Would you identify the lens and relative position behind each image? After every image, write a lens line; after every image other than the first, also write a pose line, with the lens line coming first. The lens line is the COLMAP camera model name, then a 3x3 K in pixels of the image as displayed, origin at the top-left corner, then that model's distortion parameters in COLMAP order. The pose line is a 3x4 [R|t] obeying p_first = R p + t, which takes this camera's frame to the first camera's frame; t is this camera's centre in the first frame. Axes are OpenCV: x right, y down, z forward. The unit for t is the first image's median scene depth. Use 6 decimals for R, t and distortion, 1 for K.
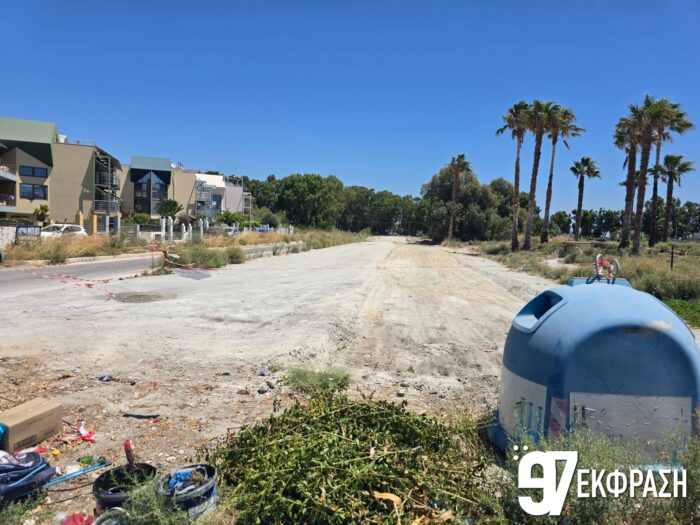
lens RADIAL K [[477.2, 0, 351.1], [0, 477.2, 250.6], [0, 0, 1]] dist [0.059631, -0.045384]
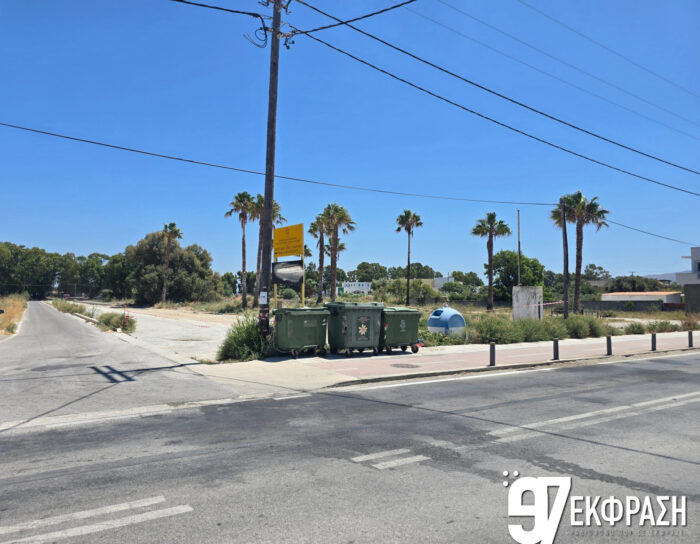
lens RADIAL K [[506.7, 0, 337.2], [0, 506.7, 264.1], [0, 0, 1]] dist [0.041918, -0.003506]
pose [[0.787976, 0.013558, 0.615556, -0.194113], [0.043912, 0.995974, -0.078148, -0.001872], [-0.614138, 0.088609, 0.784209, -0.133574]]
